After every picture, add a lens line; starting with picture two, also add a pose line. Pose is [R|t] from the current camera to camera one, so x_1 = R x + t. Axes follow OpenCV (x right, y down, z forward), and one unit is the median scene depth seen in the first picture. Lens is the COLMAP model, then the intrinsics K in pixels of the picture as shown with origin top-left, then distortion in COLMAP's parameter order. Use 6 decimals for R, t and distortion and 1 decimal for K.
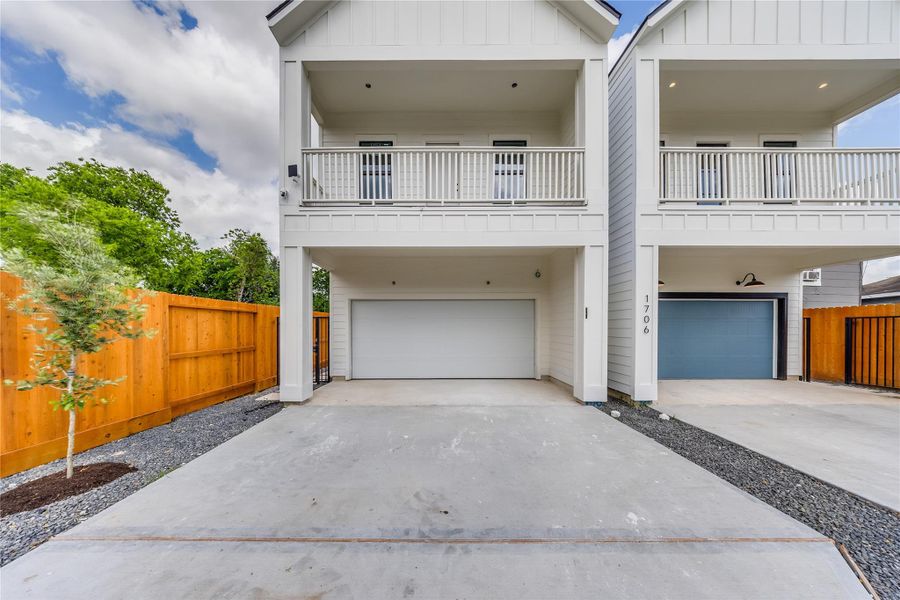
lens RADIAL K [[320.9, 0, 431.3], [0, 320.9, 323.6], [0, 0, 1]] dist [-0.006143, 0.000052]
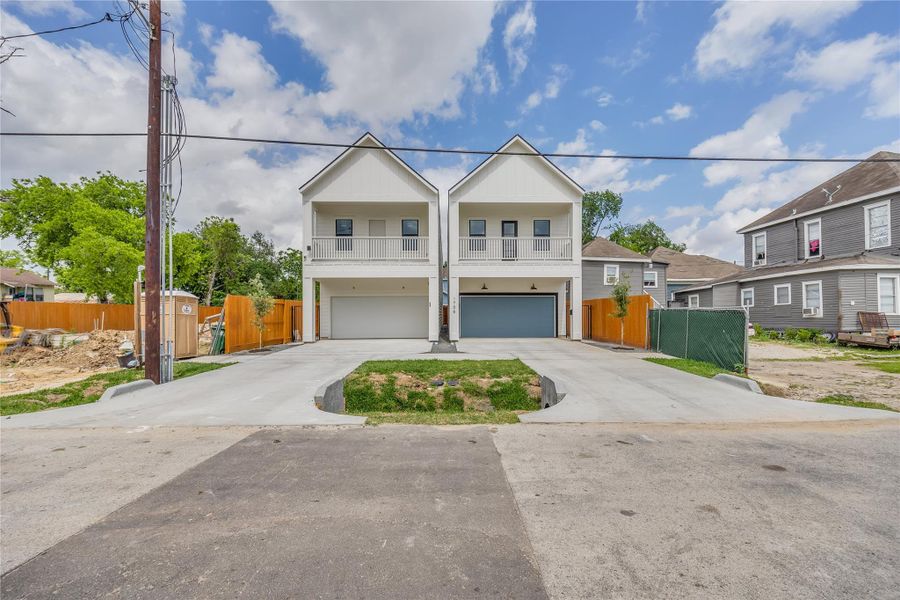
lens RADIAL K [[492.1, 0, 487.8], [0, 492.1, 301.1], [0, 0, 1]] dist [0.000760, 0.000060]
pose [[0.996276, -0.000294, 0.086218, 0.593219], [0.001416, 0.999915, -0.012955, -0.011229], [-0.086207, 0.013029, 0.996192, -2.777777]]
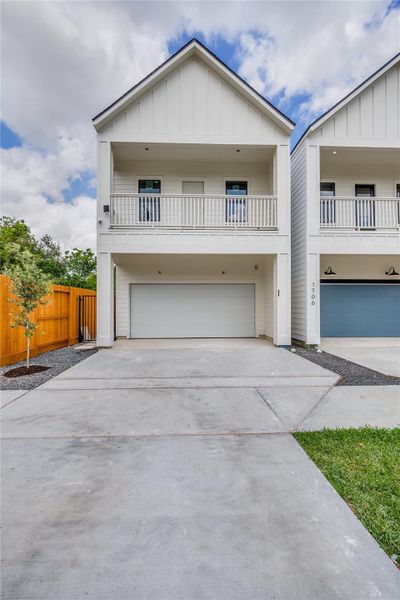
lens RADIAL K [[328.1, 0, 192.5], [0, 328.1, 301.6], [0, 0, 1]] dist [0.000760, 0.000060]
pose [[0.998599, -0.000467, 0.052915, -0.064000], [0.000833, 0.999976, -0.006905, 0.023671], [-0.052911, 0.006940, 0.998575, -0.705419]]
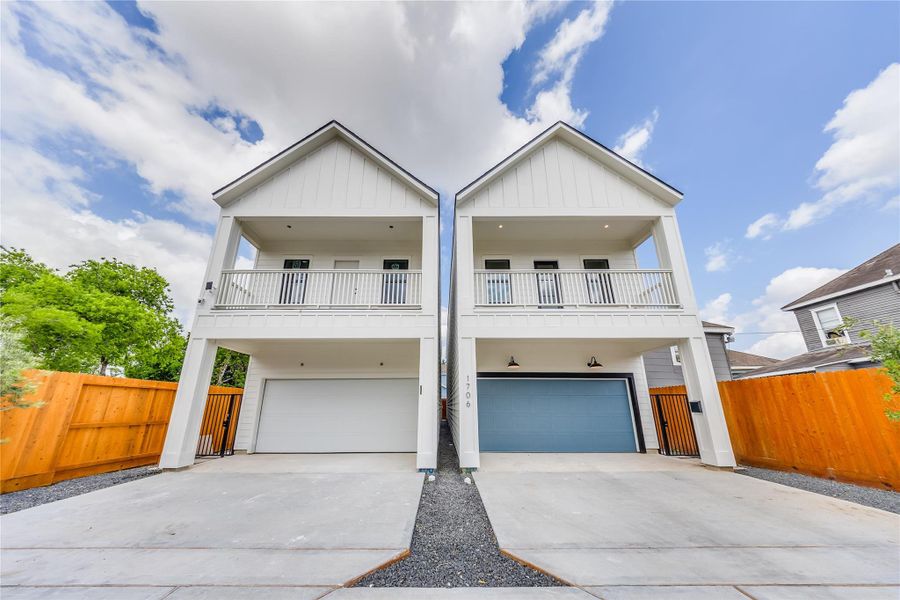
lens RADIAL K [[317.5, 0, 450.0], [0, 317.5, 300.0], [0, 0, 1]] dist [-0.003103, -0.000036]
pose [[0.999952, 0.002897, 0.009333, 0.578834], [0.000116, 0.951470, -0.307743, 0.012882], [-0.009772, 0.307729, 0.951424, -0.301302]]
